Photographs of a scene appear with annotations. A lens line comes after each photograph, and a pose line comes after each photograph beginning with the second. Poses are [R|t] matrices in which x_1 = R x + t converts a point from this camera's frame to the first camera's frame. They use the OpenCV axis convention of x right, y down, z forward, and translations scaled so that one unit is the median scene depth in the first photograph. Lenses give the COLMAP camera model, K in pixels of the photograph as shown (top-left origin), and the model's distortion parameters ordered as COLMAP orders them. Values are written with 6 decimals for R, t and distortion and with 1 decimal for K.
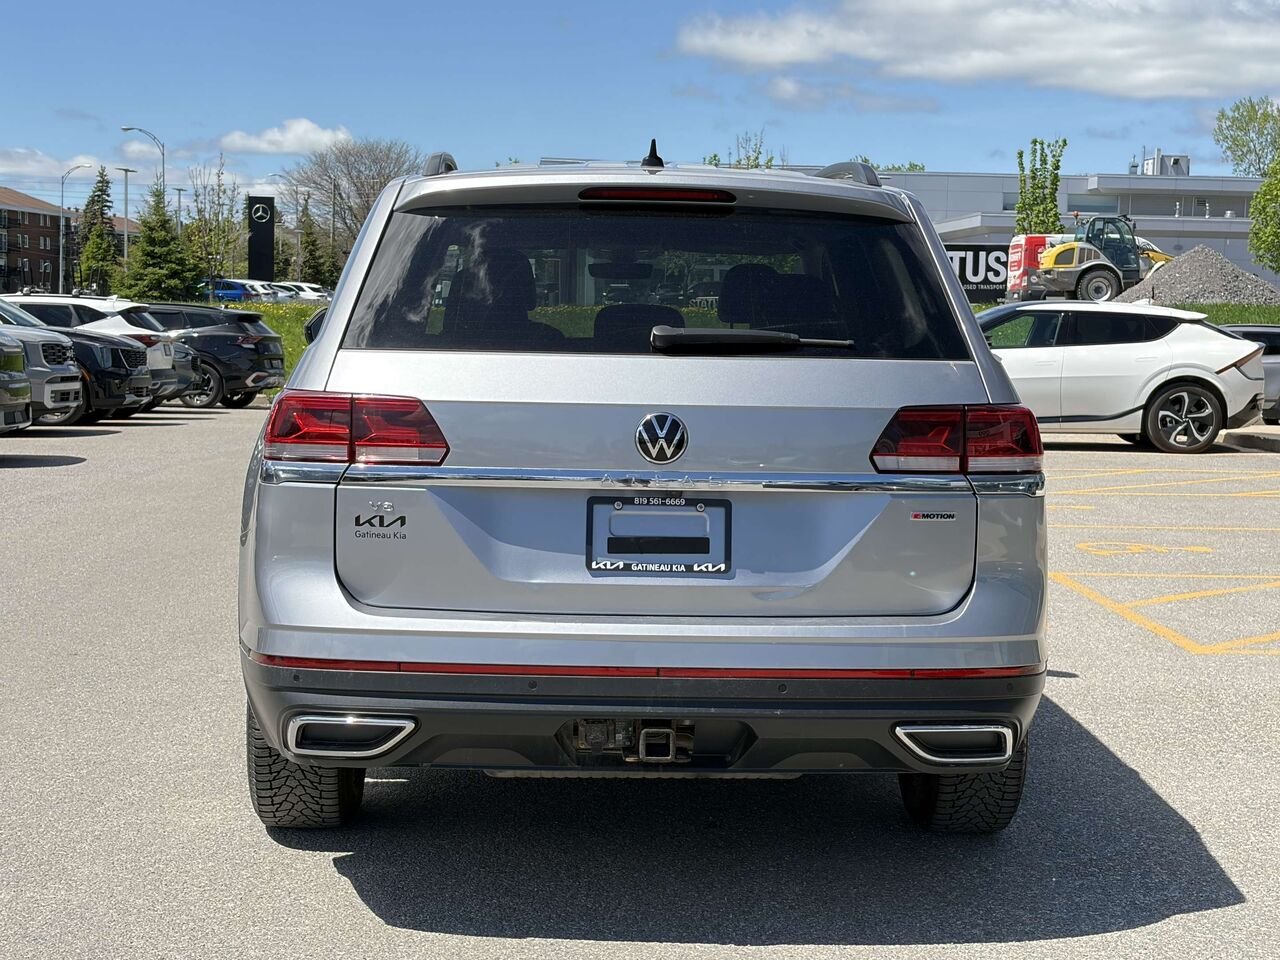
lens RADIAL K [[2123.3, 0, 693.4], [0, 2123.3, 480.2], [0, 0, 1]] dist [-0.001168, -0.042551]
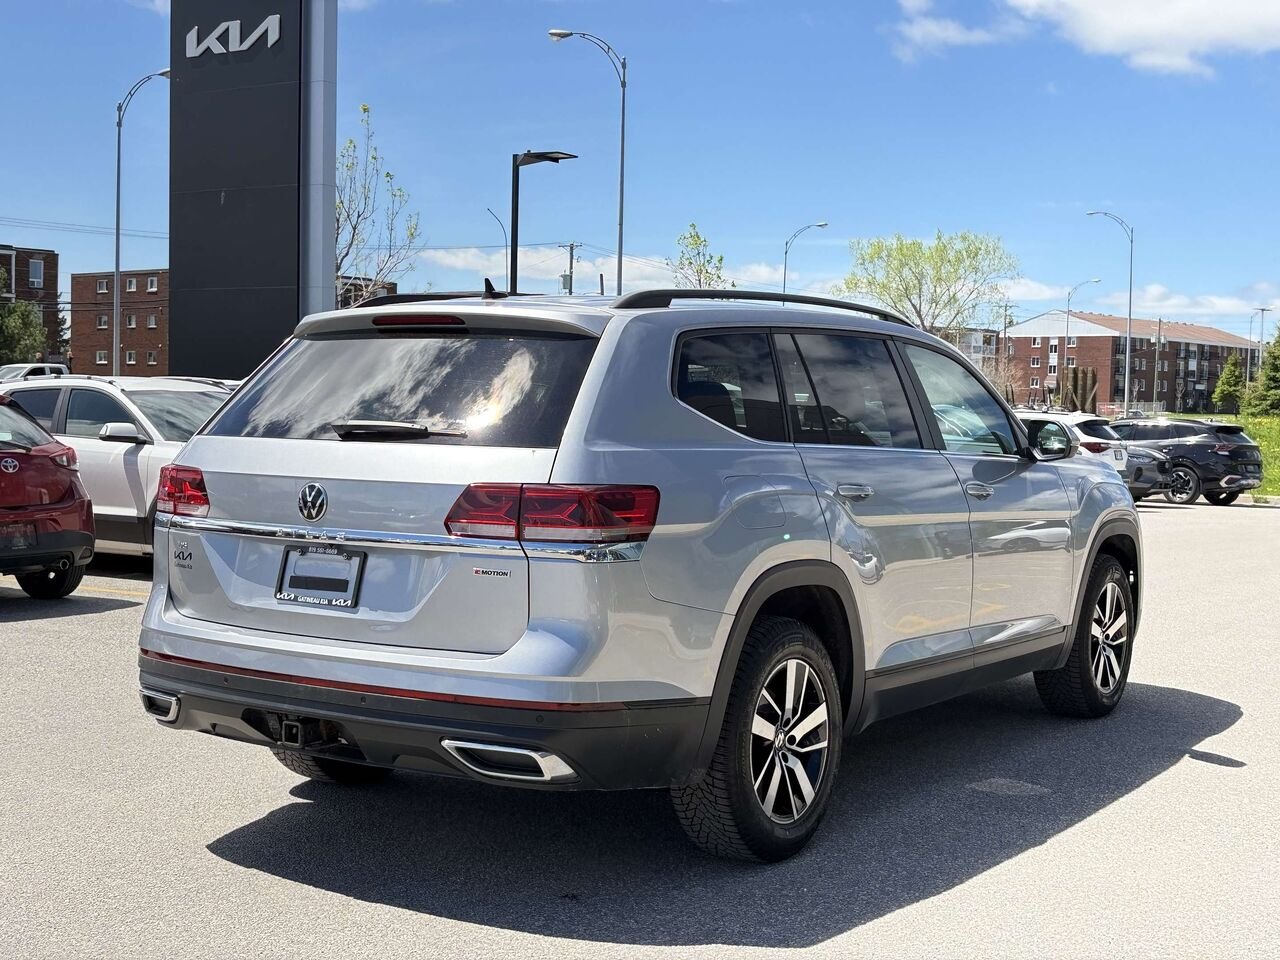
lens RADIAL K [[1713.4, 0, 640.0], [0, 1713.4, 480.0], [0, 0, 1]] dist [-0.006596, -0.027089]
pose [[0.808669, 0.020333, -0.587912, 0.101247], [-0.048628, 0.998293, -0.032363, -0.001188], [0.586251, 0.054760, 0.808277, 0.033123]]
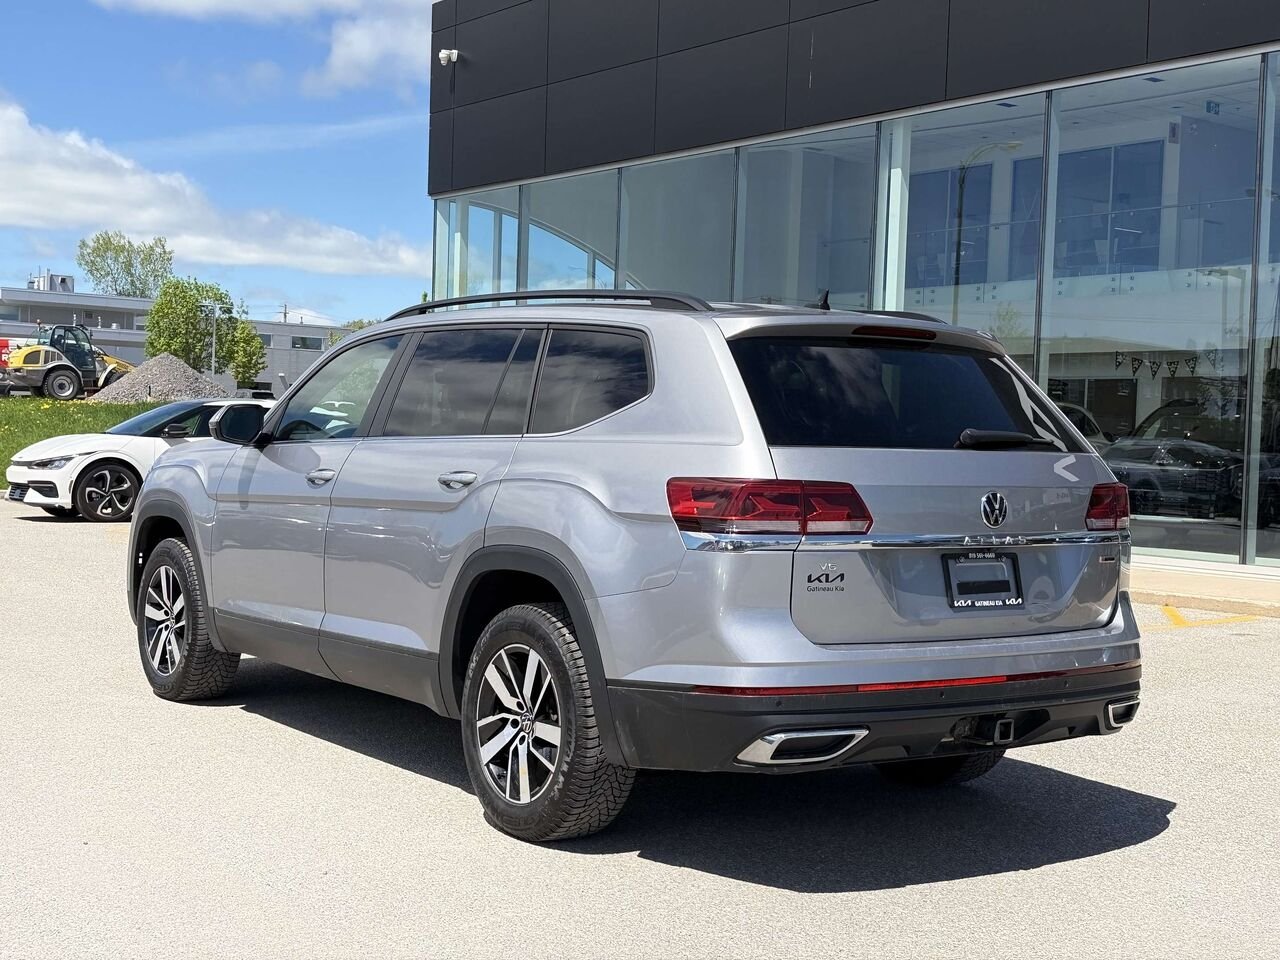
lens RADIAL K [[1713.4, 0, 640.0], [0, 1713.4, 480.0], [0, 0, 1]] dist [-0.006596, -0.027089]
pose [[0.838604, -0.008513, 0.544675, -0.106565], [0.027854, 0.999240, -0.027267, -0.001989], [-0.544029, 0.038038, 0.838204, 0.024160]]
